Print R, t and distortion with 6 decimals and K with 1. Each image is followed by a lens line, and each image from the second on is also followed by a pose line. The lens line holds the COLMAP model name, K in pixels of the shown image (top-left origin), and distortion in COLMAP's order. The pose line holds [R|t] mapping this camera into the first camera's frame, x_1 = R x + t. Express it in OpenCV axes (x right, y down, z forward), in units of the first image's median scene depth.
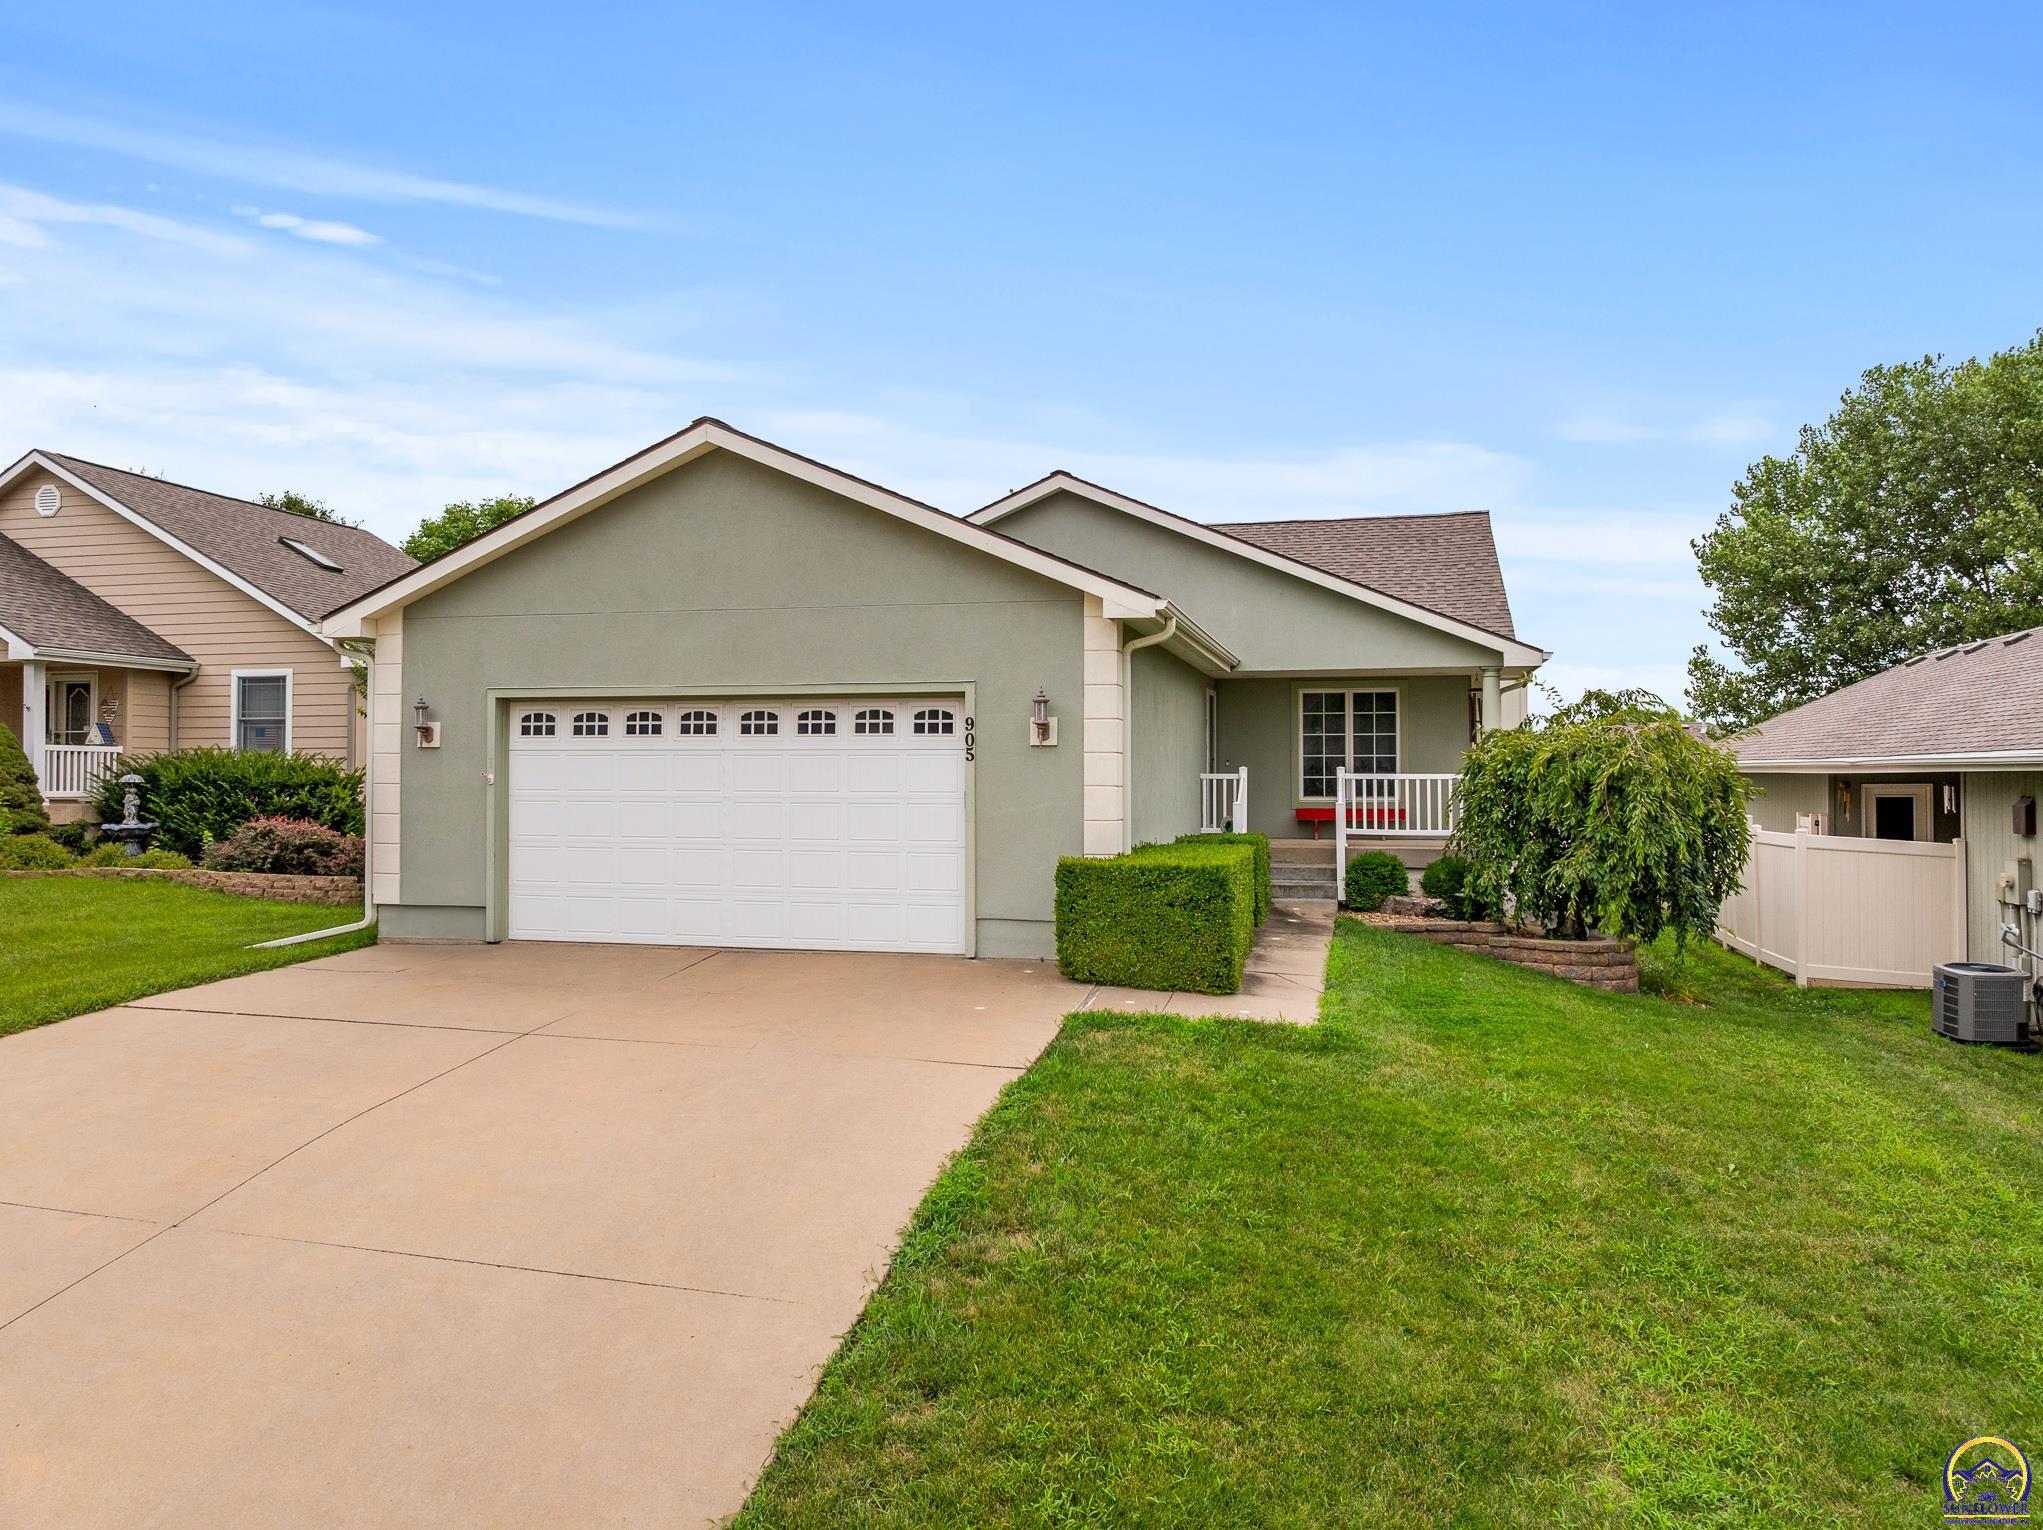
lens RADIAL K [[1310.6, 0, 1021.5], [0, 1310.6, 765.0], [0, 0, 1]] dist [-0.031834, 0.001308]
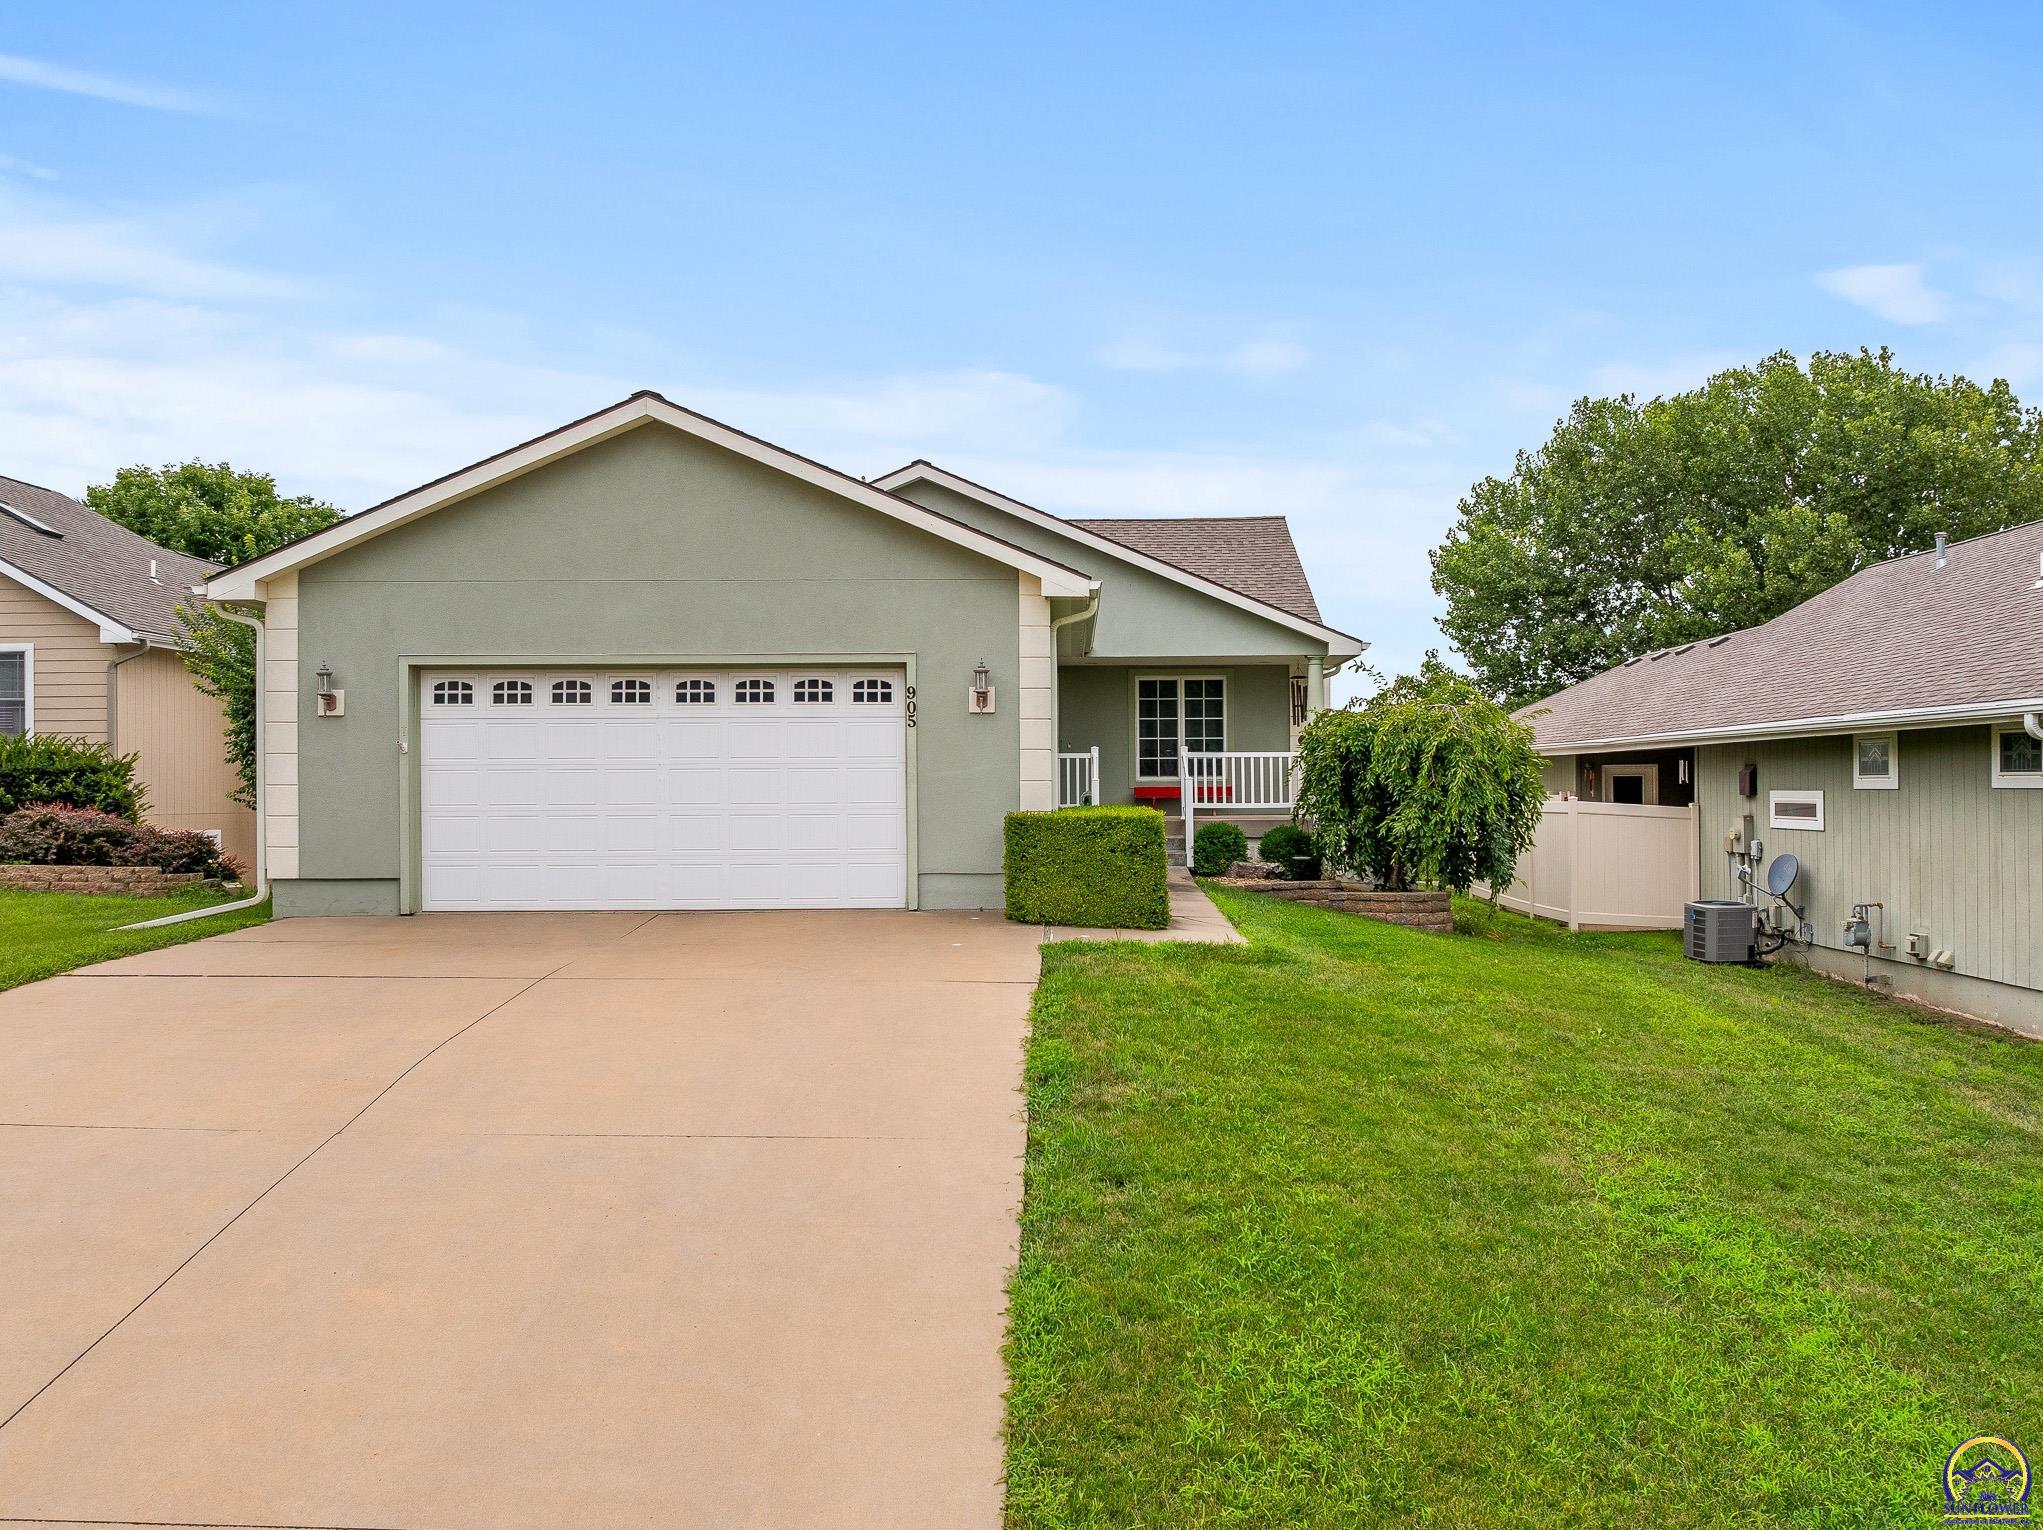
lens RADIAL K [[1381.5, 0, 1031.1], [0, 1381.5, 801.9], [0, 0, 1]] dist [-0.025414, -0.003129]
pose [[0.973536, -0.007902, 0.228399, -0.175880], [0.003978, 0.999837, 0.017636, 0.033544], [-0.228501, -0.016260, 0.973408, -0.109348]]
